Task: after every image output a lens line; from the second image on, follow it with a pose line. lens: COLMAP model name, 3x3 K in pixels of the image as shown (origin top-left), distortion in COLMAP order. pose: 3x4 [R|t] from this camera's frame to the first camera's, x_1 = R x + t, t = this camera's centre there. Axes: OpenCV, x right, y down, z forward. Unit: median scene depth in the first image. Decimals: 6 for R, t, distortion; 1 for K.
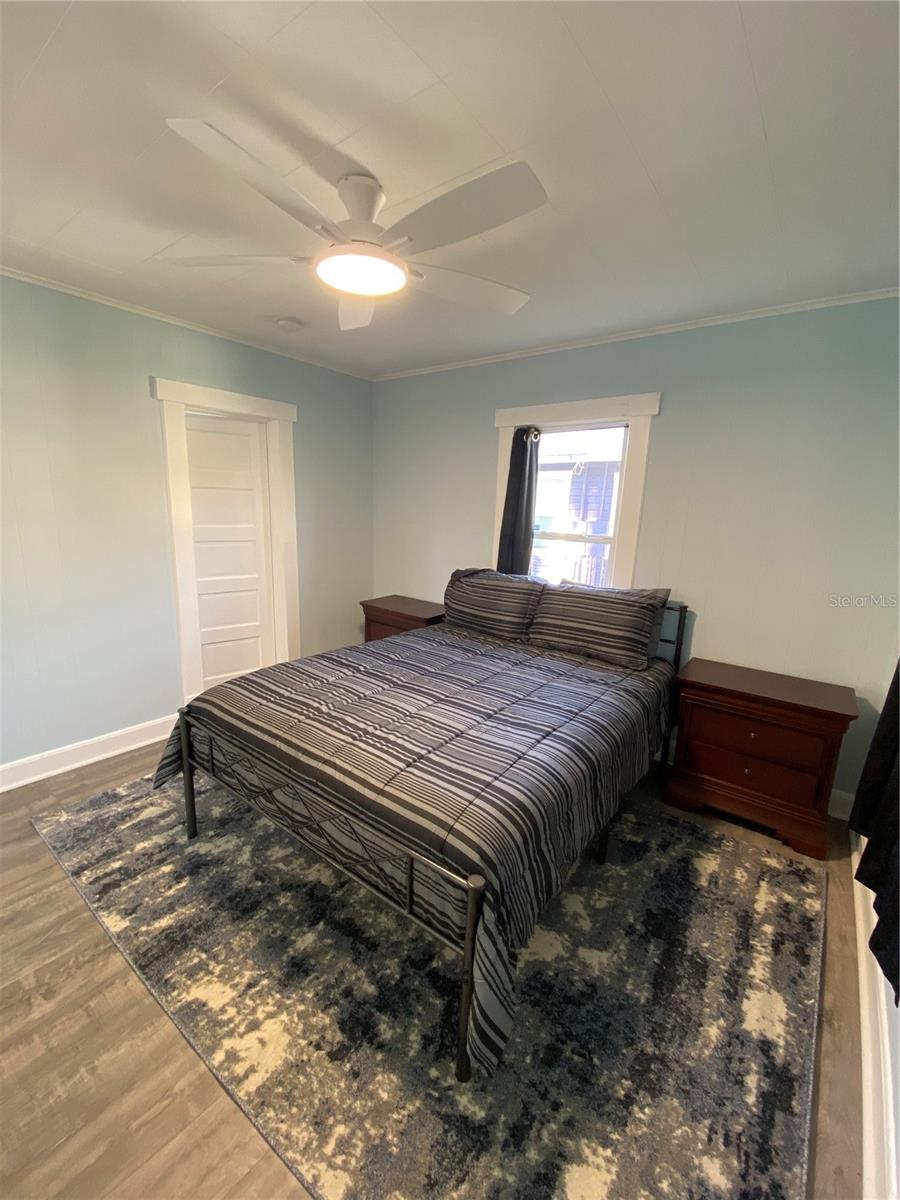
lens RADIAL K [[490.0, 0, 449.6], [0, 490.0, 598.8], [0, 0, 1]] dist [0.006675, -0.014399]
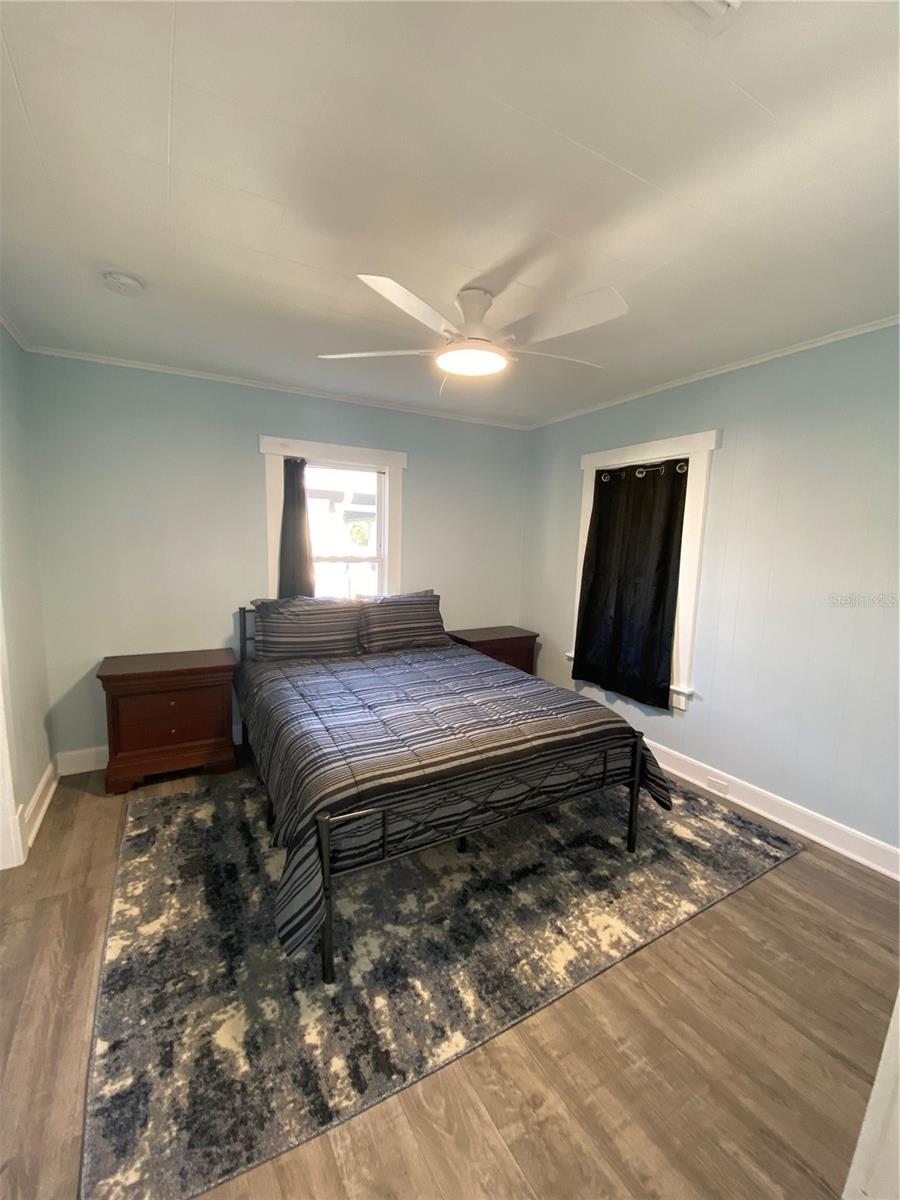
lens RADIAL K [[490.0, 0, 456.0], [0, 490.0, 602.6], [0, 0, 1]] dist [0.006675, -0.014399]
pose [[0.389218, -0.153983, 0.908184, -1.464429], [0.171620, 0.980788, 0.092743, -0.177477], [-0.905017, 0.119766, 0.408167, 0.615933]]
